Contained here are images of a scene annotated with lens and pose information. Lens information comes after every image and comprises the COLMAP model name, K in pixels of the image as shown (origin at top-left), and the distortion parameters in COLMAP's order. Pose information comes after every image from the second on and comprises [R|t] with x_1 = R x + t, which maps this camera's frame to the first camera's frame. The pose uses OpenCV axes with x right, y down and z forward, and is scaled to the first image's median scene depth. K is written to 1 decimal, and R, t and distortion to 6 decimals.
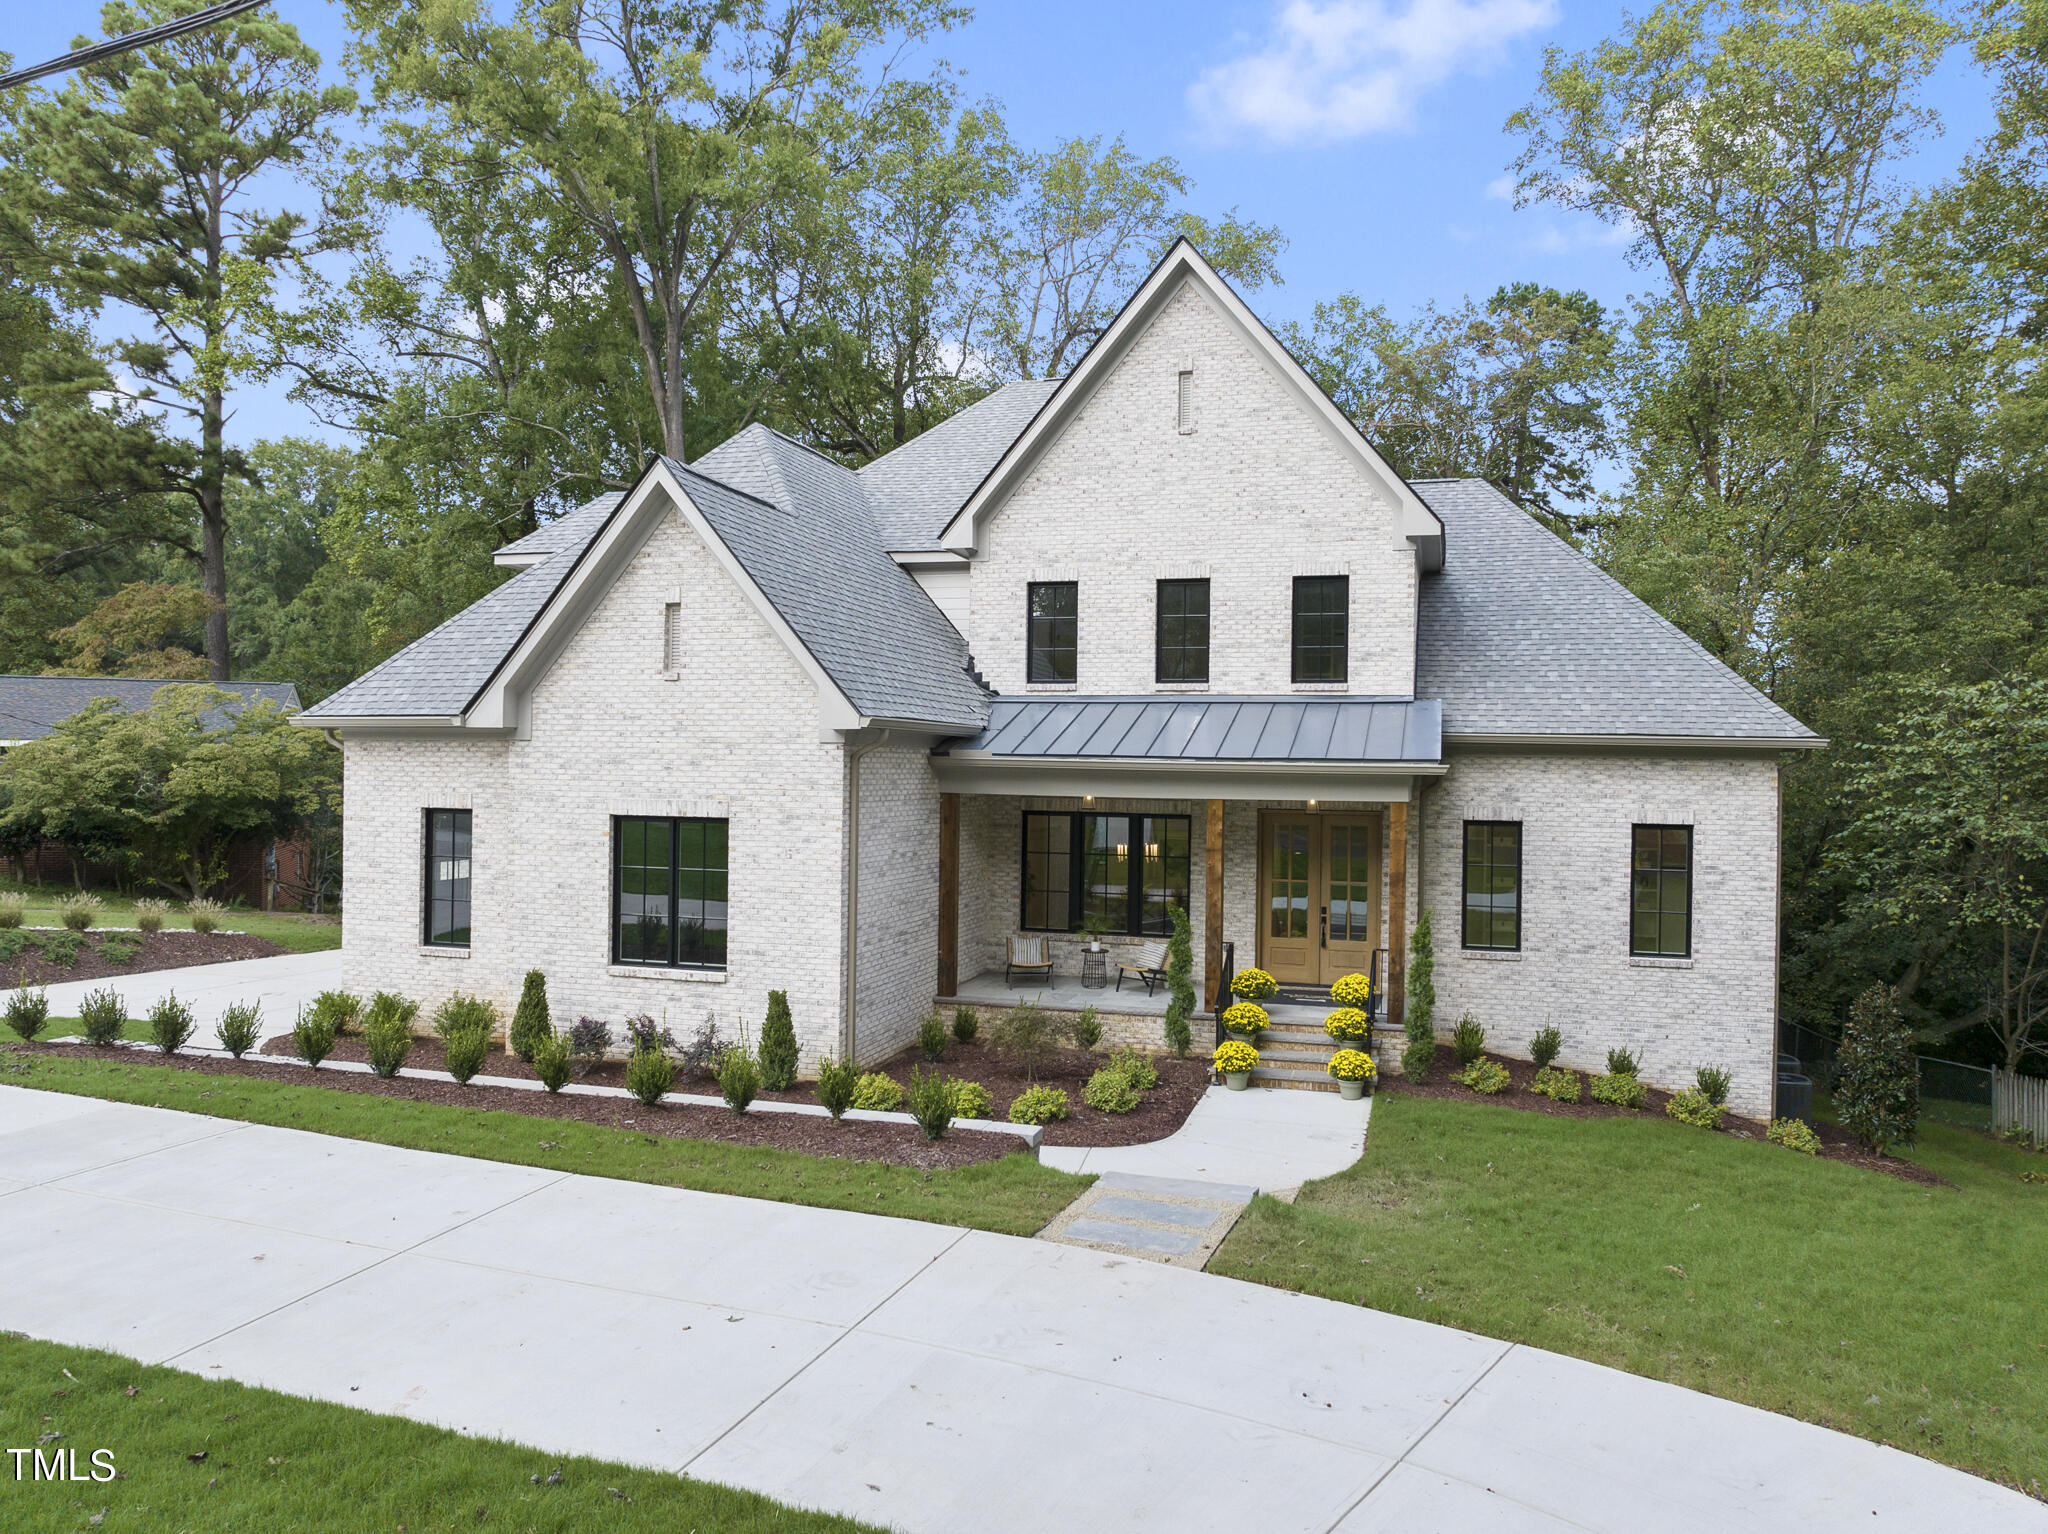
lens RADIAL K [[1450.1, 0, 1024.0], [0, 1450.1, 767.0], [0, 0, 1]] dist [-0.040290, 0.007799]
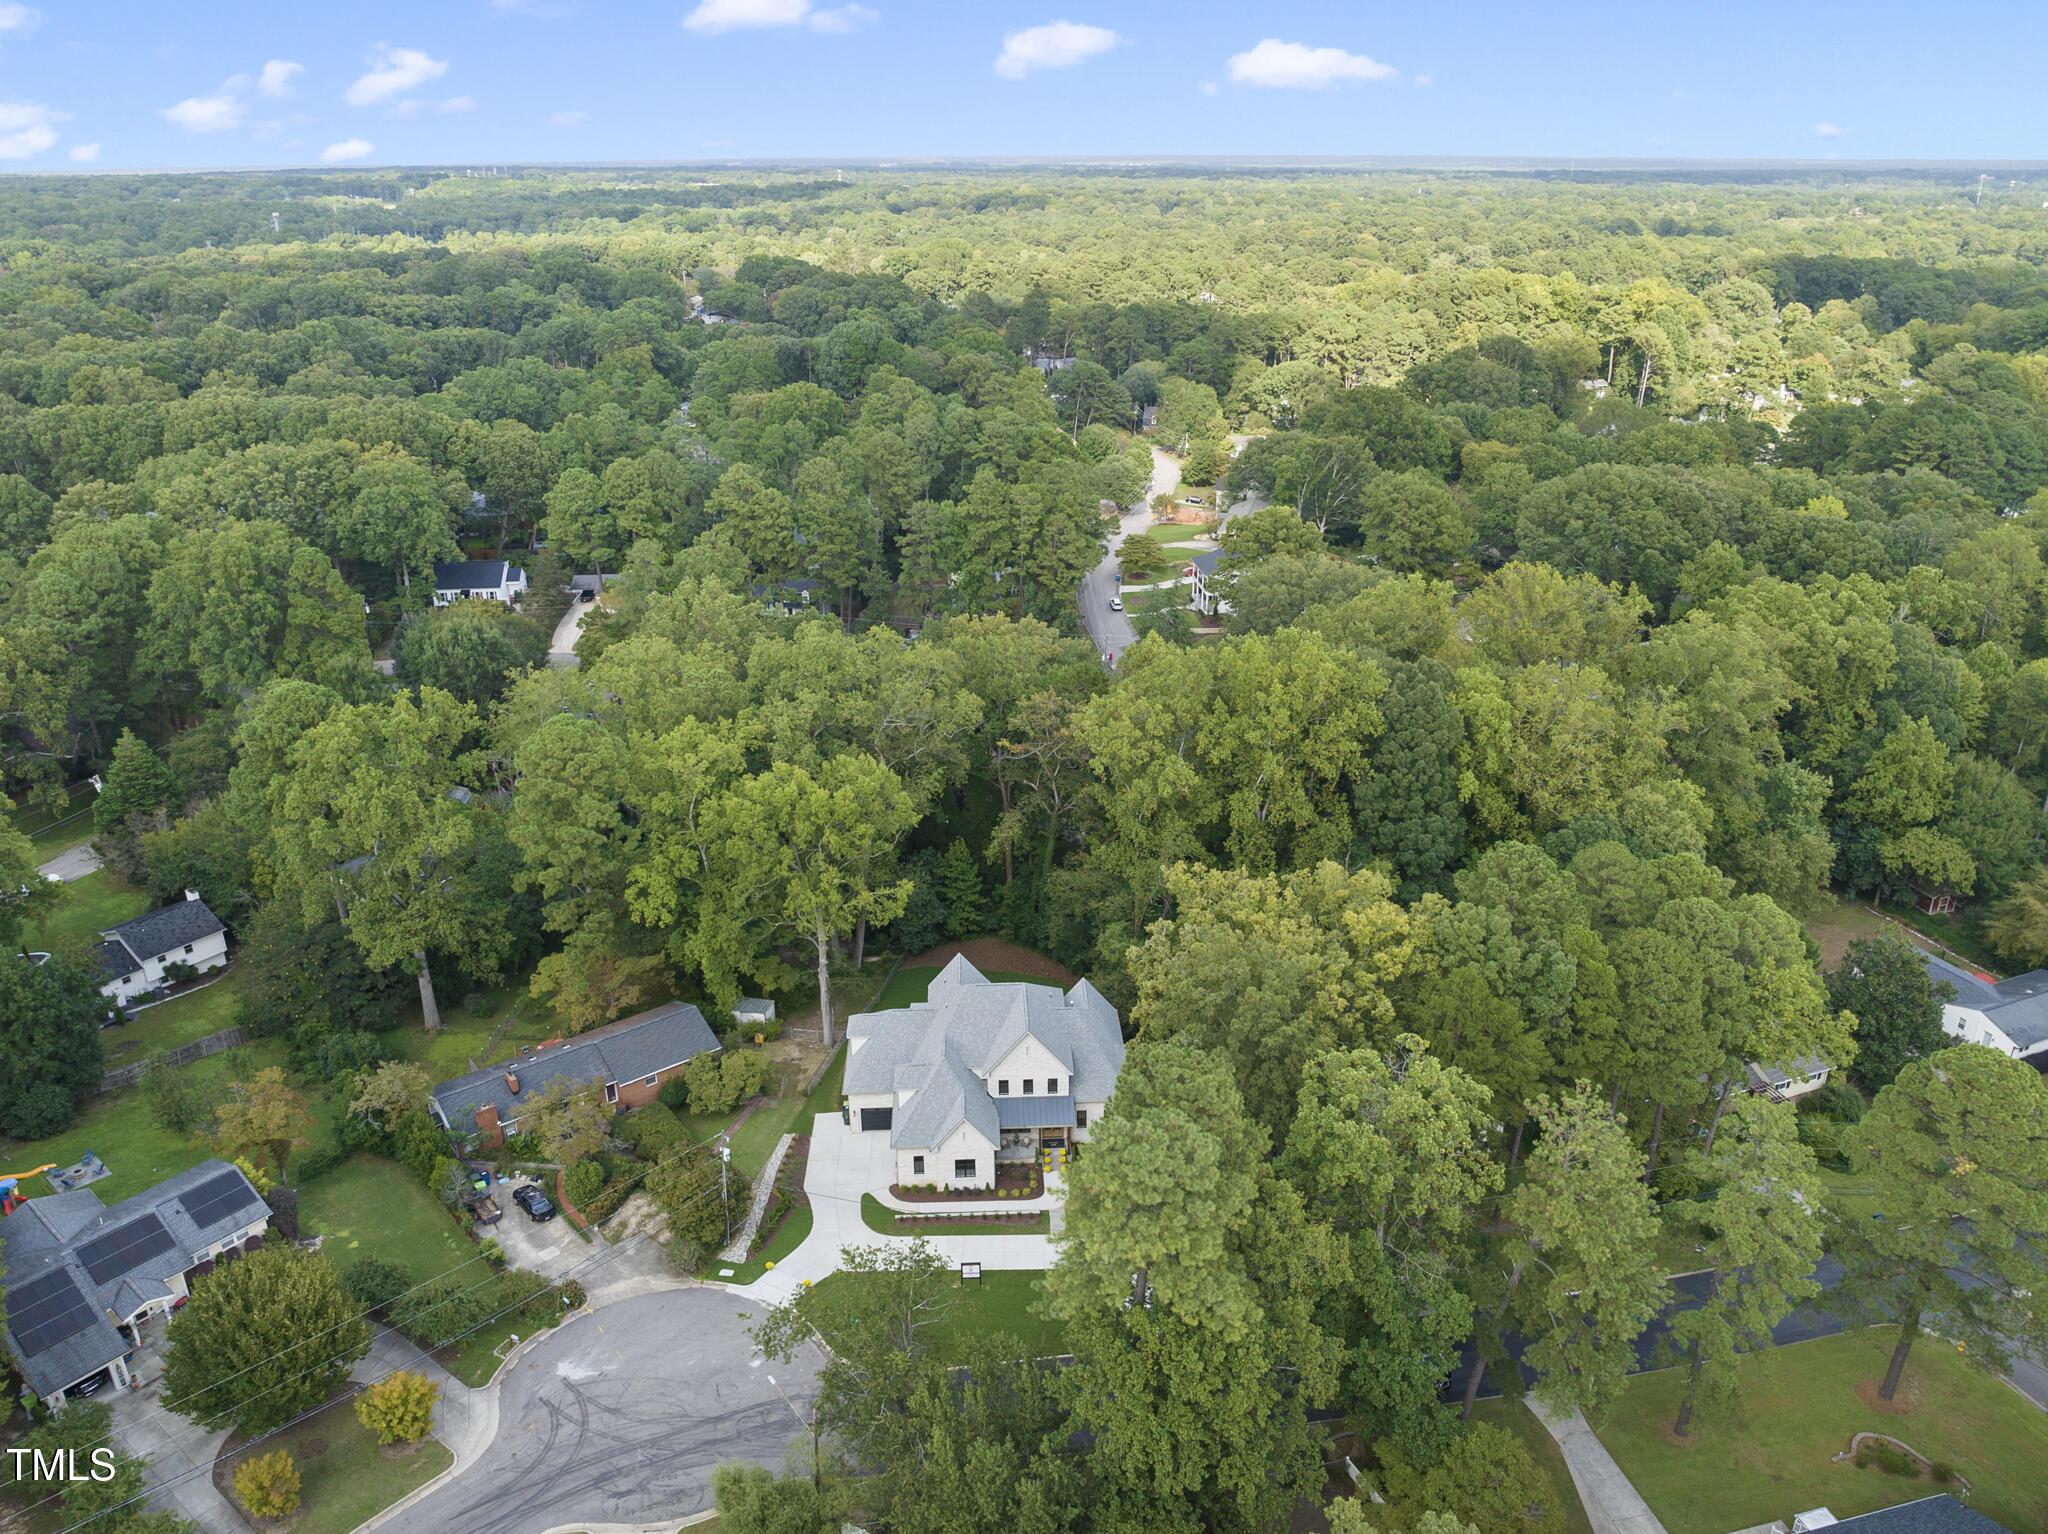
lens RADIAL K [[1444.0, 0, 1018.7], [0, 1444.0, 861.9], [0, 0, 1]] dist [0.086459, 0.000067]
pose [[0.948406, -0.164393, 0.271112, -1.388941], [0.026665, 0.893409, 0.448452, -3.616365], [-0.315936, -0.418085, 0.851698, -3.615411]]
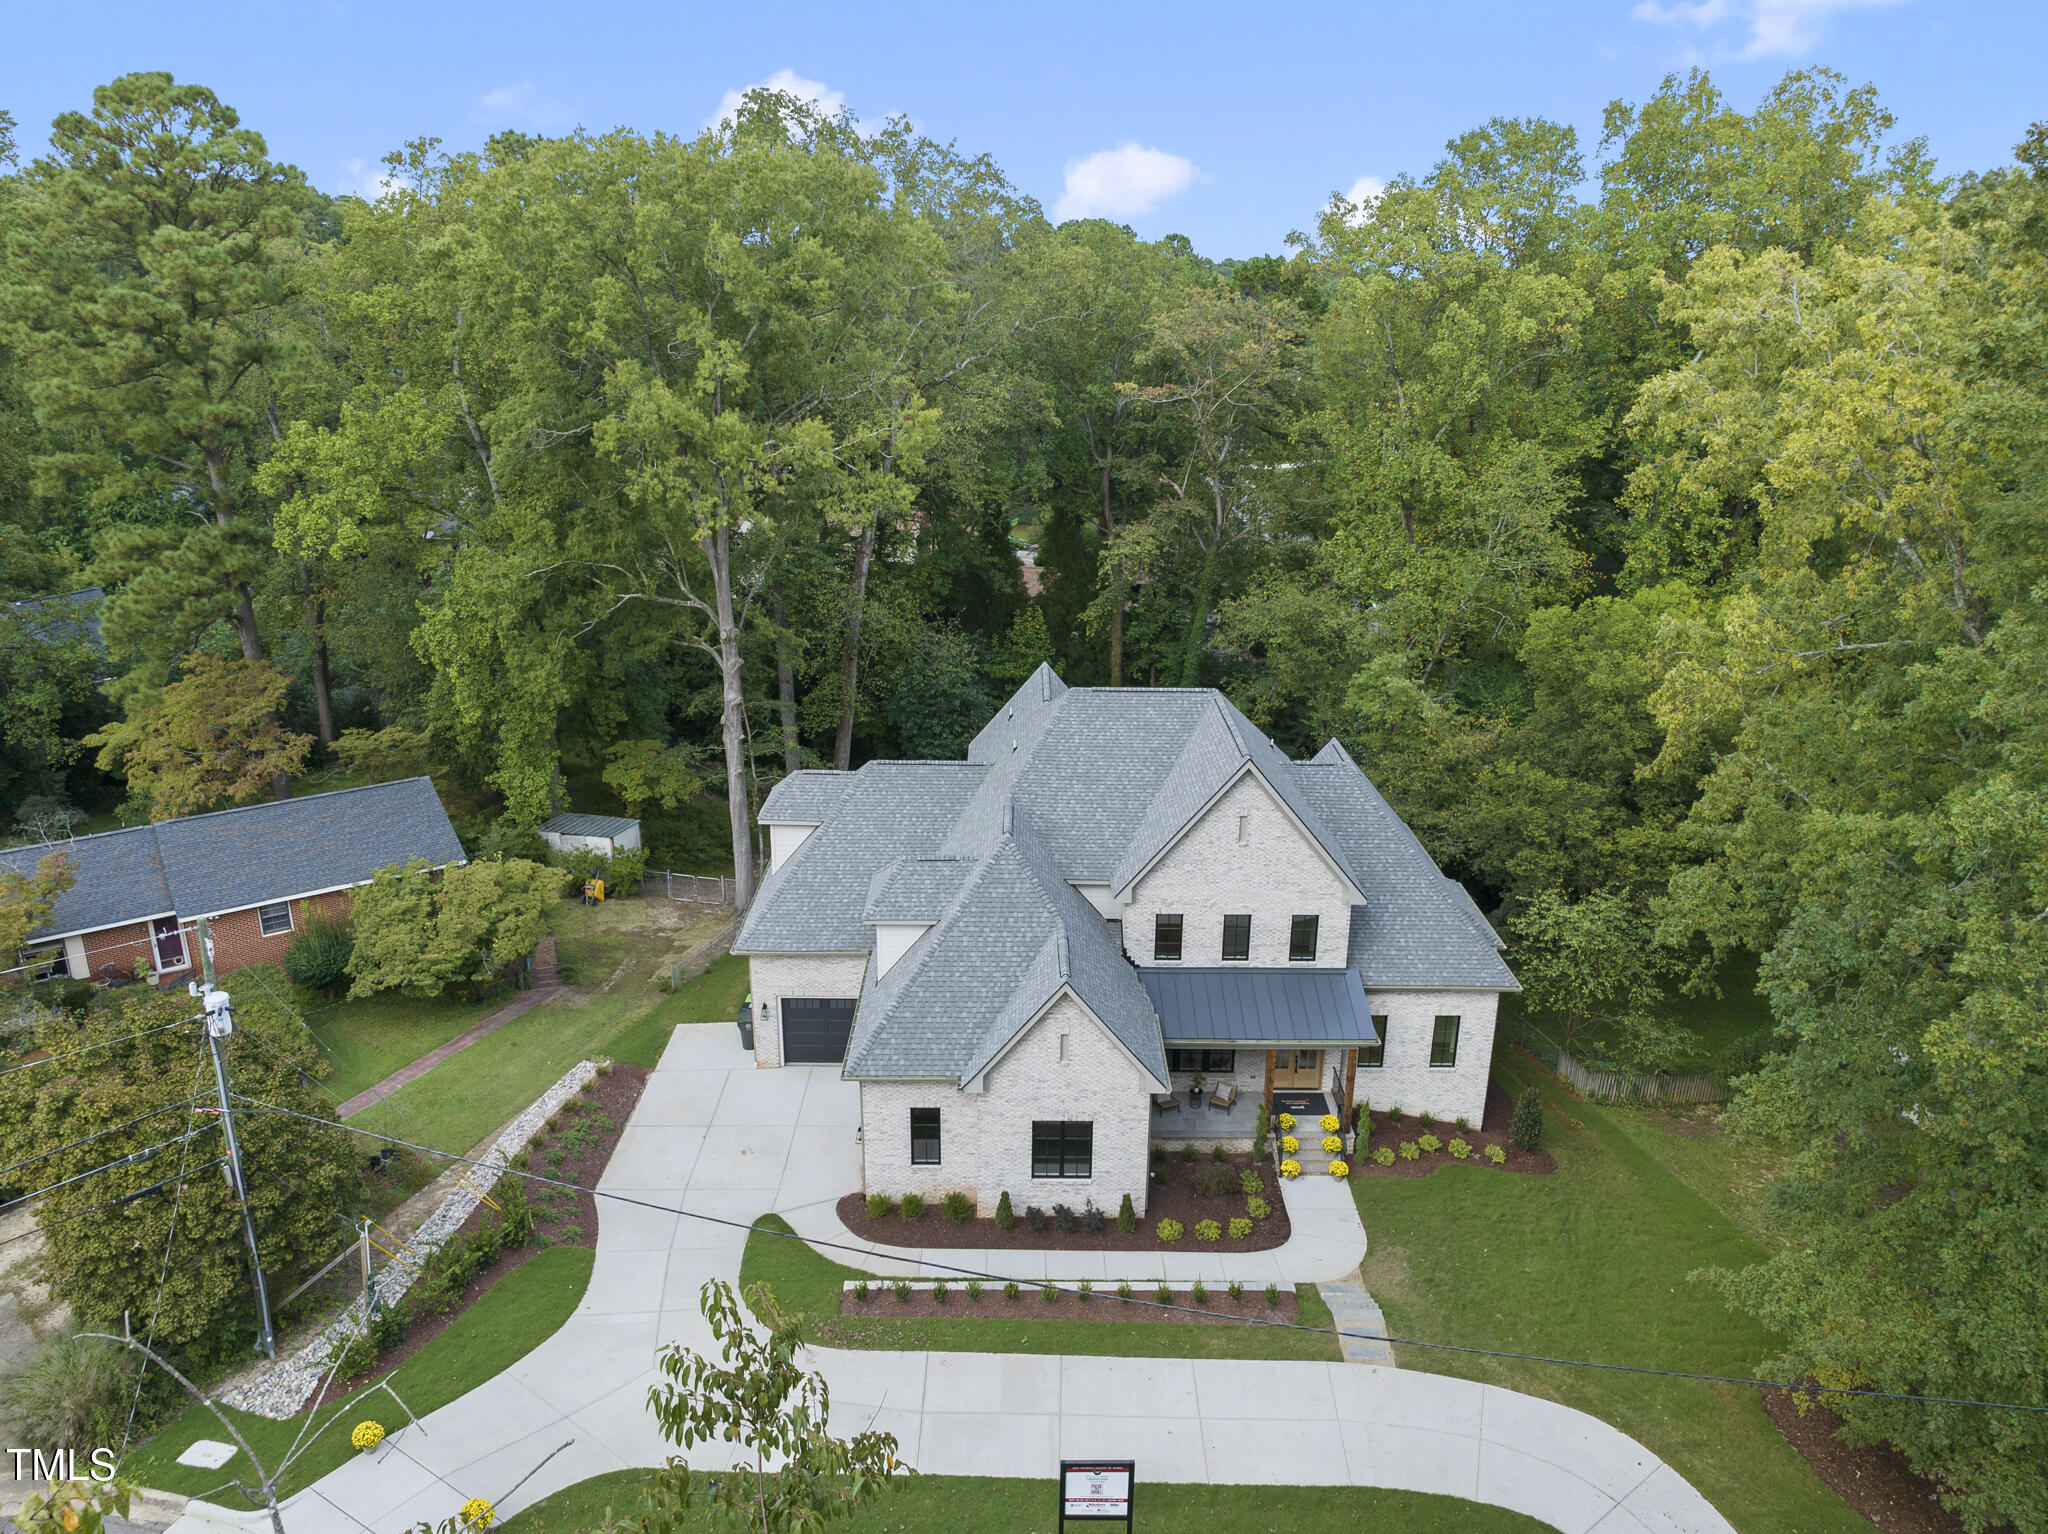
lens RADIAL K [[1417.2, 0, 1020.4], [0, 1417.2, 812.5], [0, 0, 1]] dist [-0.007686, 0.001889]
pose [[0.959431, -0.105899, 0.261299, -0.726426], [0.009006, 0.937818, 0.347010, -1.017666], [-0.281799, -0.330579, 0.900726, -0.676923]]
